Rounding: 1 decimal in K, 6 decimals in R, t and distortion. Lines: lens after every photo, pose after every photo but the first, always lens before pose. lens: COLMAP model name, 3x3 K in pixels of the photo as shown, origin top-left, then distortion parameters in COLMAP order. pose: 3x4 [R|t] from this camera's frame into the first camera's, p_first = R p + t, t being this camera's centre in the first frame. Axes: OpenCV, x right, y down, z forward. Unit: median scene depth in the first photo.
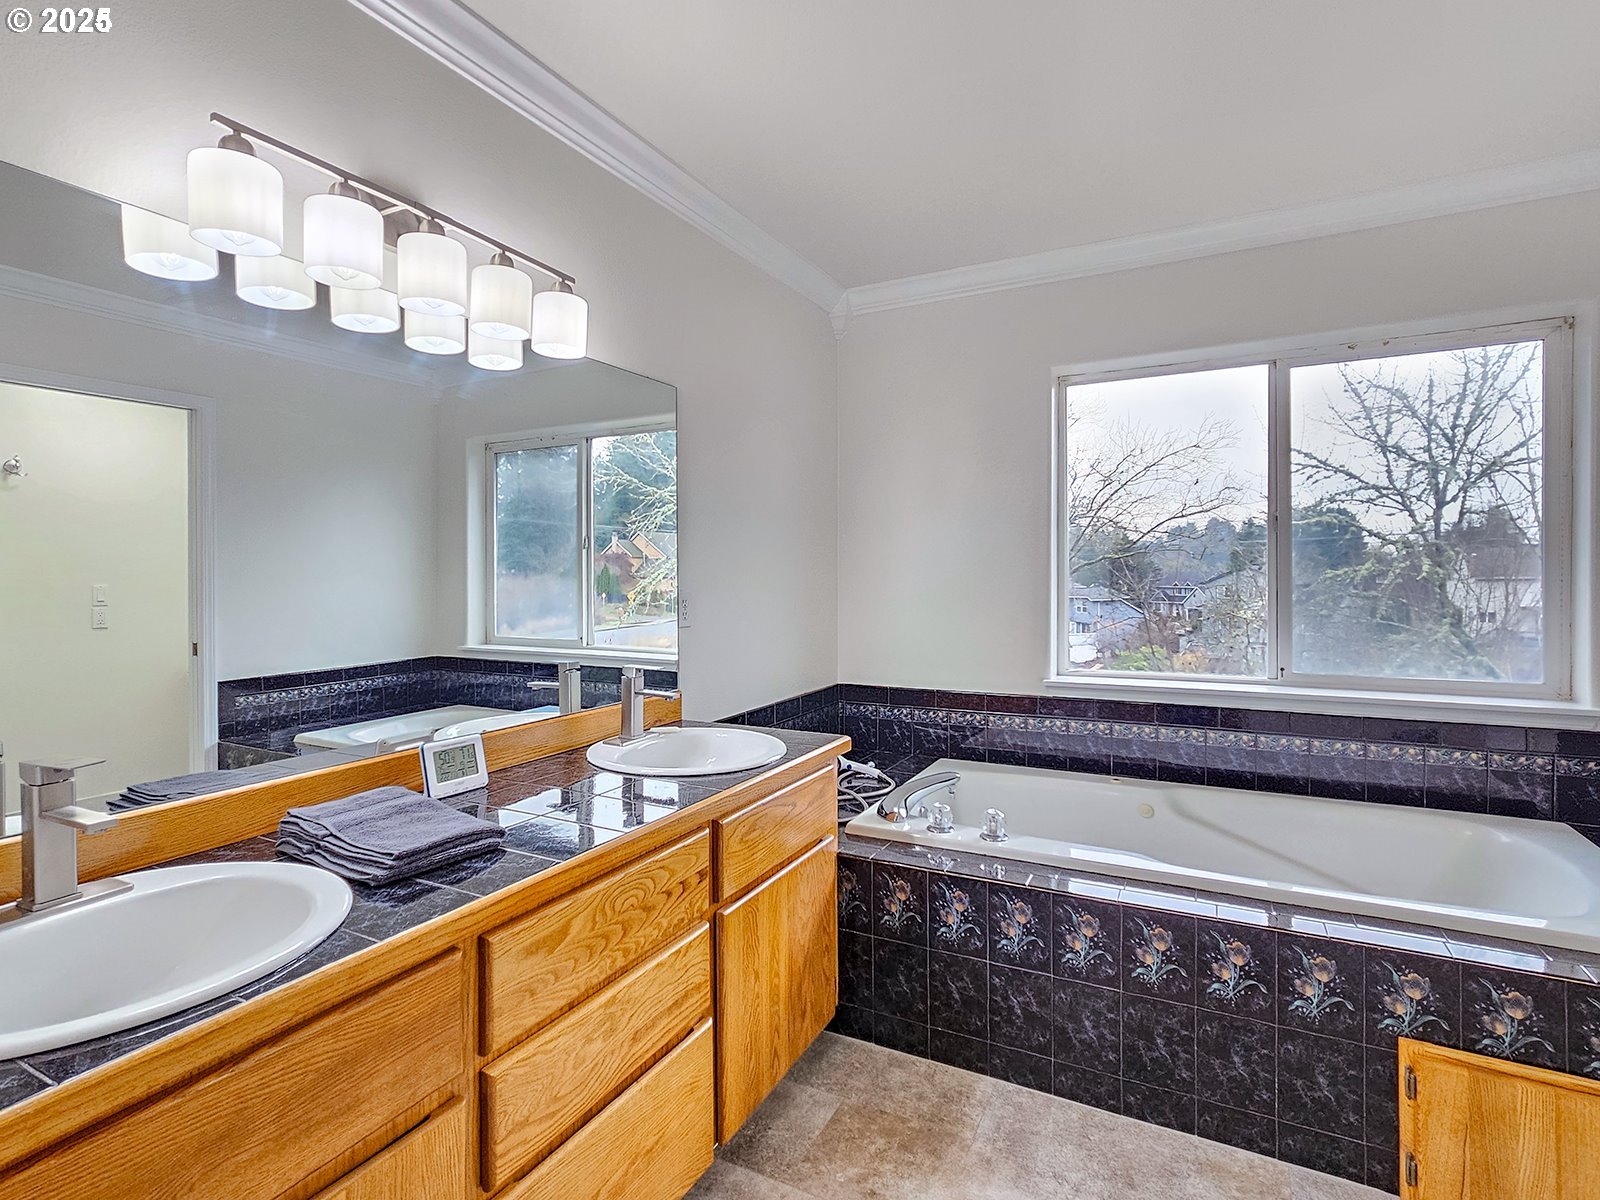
lens RADIAL K [[794.7, 0, 787.3], [0, 794.7, 606.8], [0, 0, 1]] dist [0.002294, 0.001407]
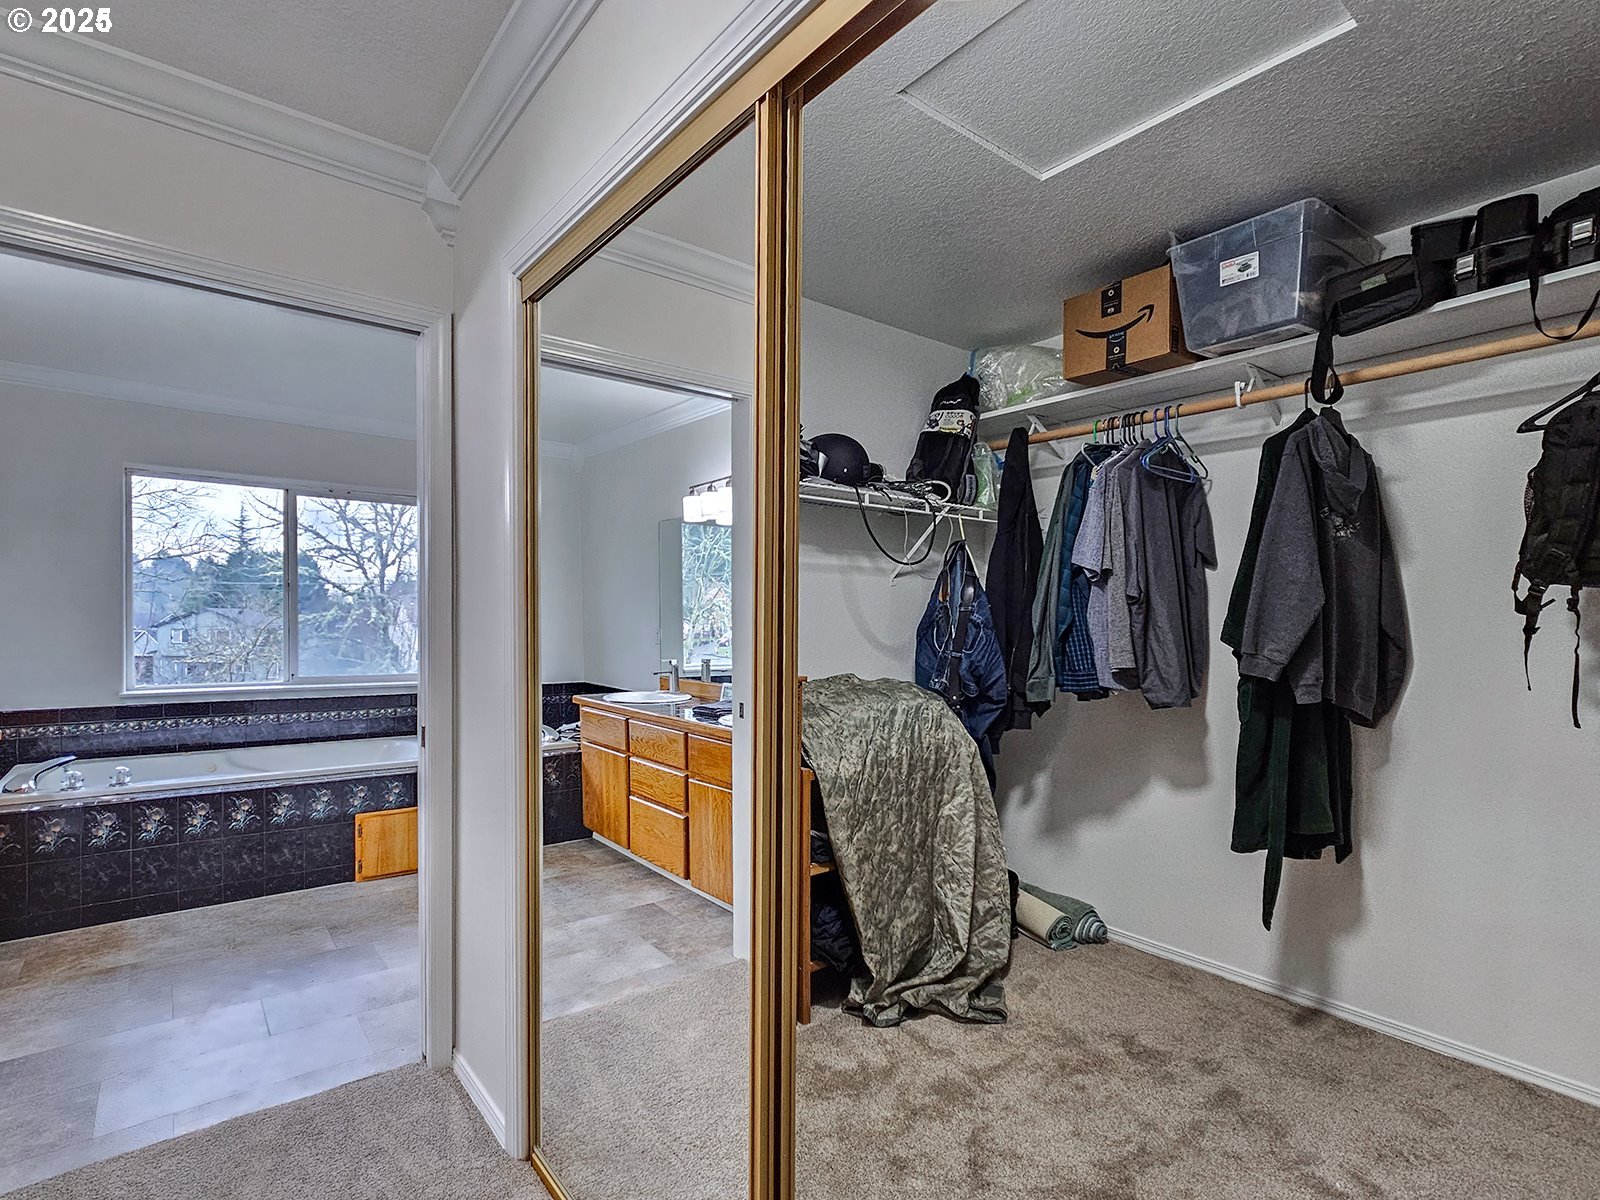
lens RADIAL K [[794.7, 0, 787.3], [0, 794.7, 606.8], [0, 0, 1]] dist [0.002294, 0.001407]
pose [[0.406244, 0.027399, 0.913354, -0.093174], [0.023583, 0.998903, -0.040454, 0.005251], [-0.913460, 0.037974, 0.405152, -0.121035]]
